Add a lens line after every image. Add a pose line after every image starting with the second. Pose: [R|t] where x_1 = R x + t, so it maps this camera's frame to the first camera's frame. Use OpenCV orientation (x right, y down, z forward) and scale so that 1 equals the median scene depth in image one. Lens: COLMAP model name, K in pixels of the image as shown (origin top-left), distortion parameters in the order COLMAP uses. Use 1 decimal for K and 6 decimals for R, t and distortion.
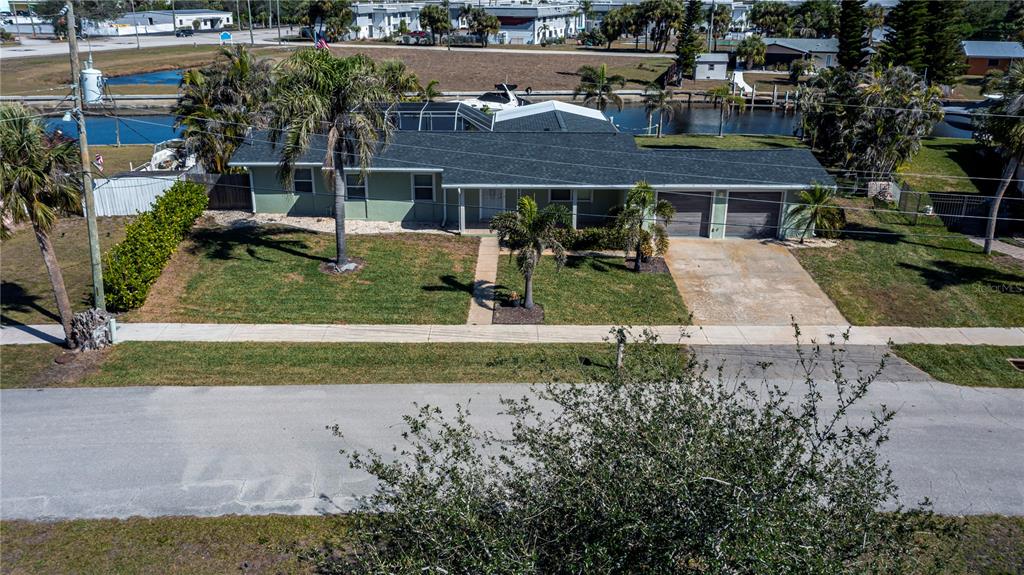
lens RADIAL K [[813.8, 0, 517.9], [0, 813.8, 283.3], [0, 0, 1]] dist [0.003394, -0.005687]
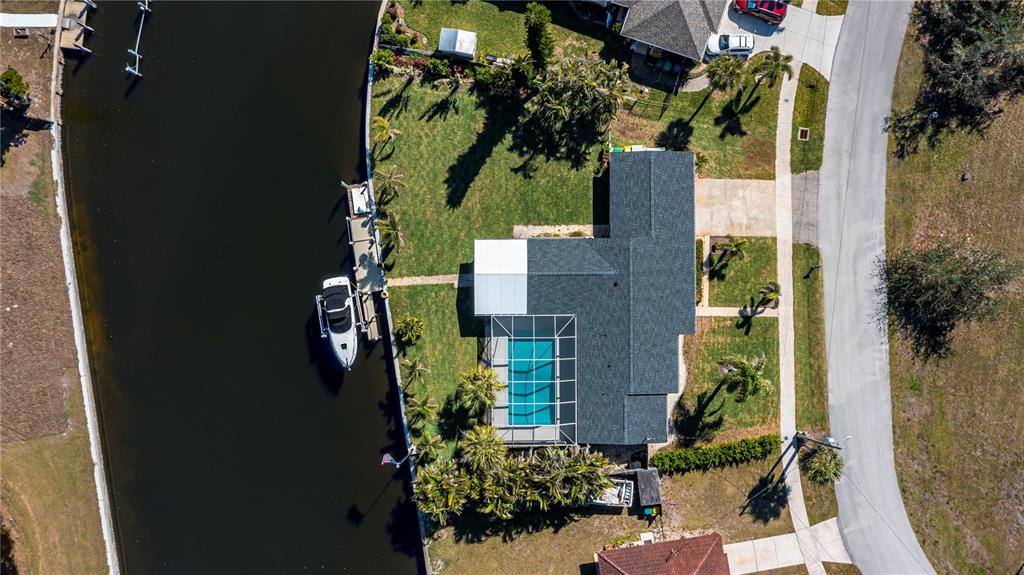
lens RADIAL K [[813.8, 0, 517.9], [0, 813.8, 283.3], [0, 0, 1]] dist [0.003394, -0.005687]
pose [[0.002941, -0.999969, -0.007330, 0.064021], [0.340700, -0.005889, 0.940154, -2.585034], [-0.940167, -0.005262, 0.340672, 0.782766]]
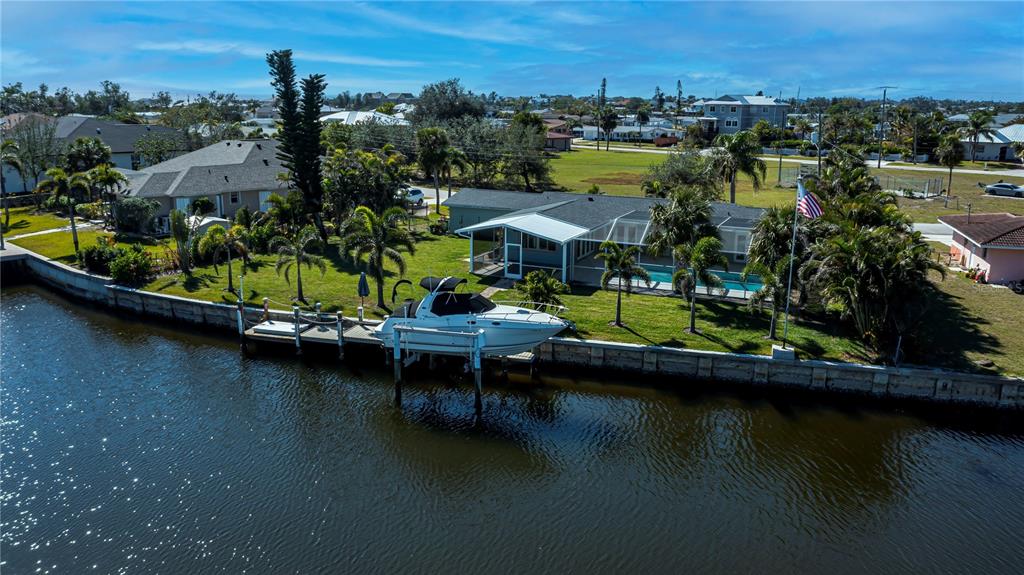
lens RADIAL K [[813.8, 0, 517.9], [0, 813.8, 283.3], [0, 0, 1]] dist [0.003394, -0.005687]
pose [[-0.911070, -0.106591, 0.398233, -0.574830], [0.122031, 0.852975, 0.507486, -1.063789], [-0.393776, 0.510952, -0.764113, 2.934392]]
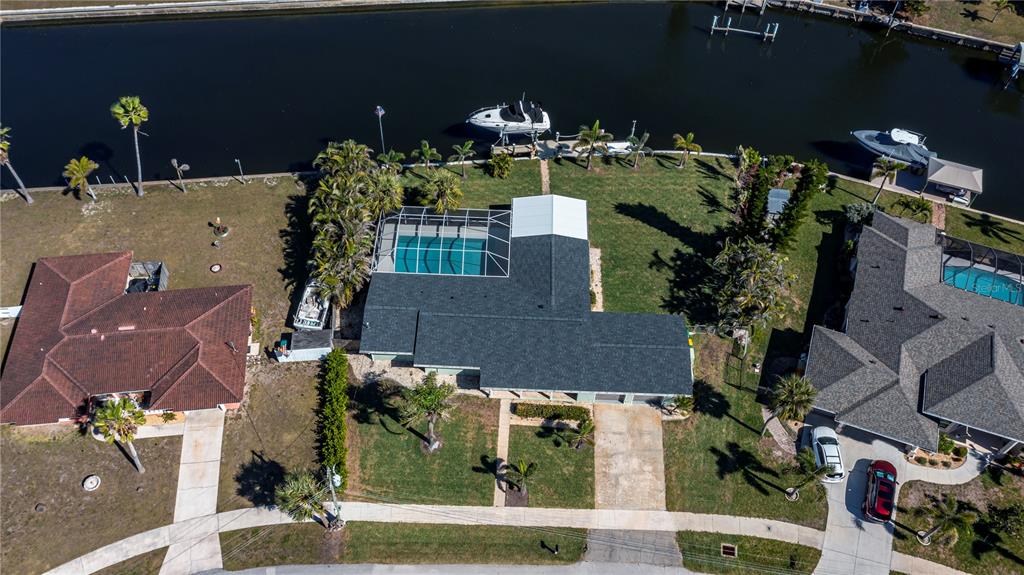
lens RADIAL K [[822.0, 0, 512.0], [0, 822.0, 287.5], [0, 0, 1]] dist [-0.005077, -0.004171]
pose [[0.999092, 0.040210, -0.014073, -0.003389], [-0.026022, 0.837576, 0.545701, -1.491244], [0.033730, -0.544840, 0.837862, -0.499446]]
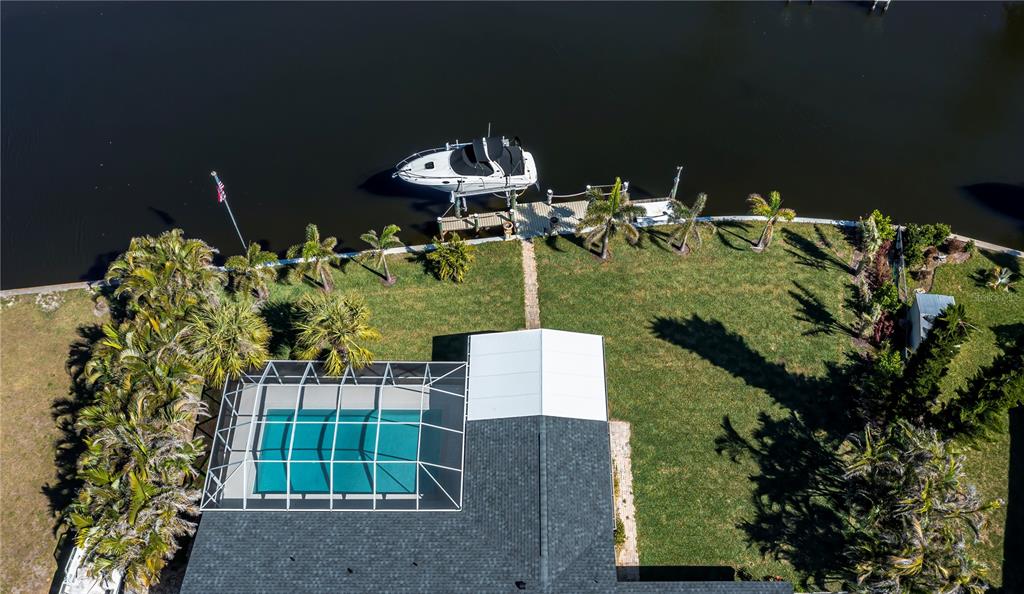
lens RADIAL K [[818.4, 0, 548.3], [0, 818.4, 336.1], [0, 0, 1]] dist [-0.001961, 0.000250]
pose [[0.999797, 0.007988, 0.018471, 0.058896], [-0.018027, 0.763518, 0.645535, -1.249507], [-0.008946, -0.645737, 0.763508, 0.677049]]
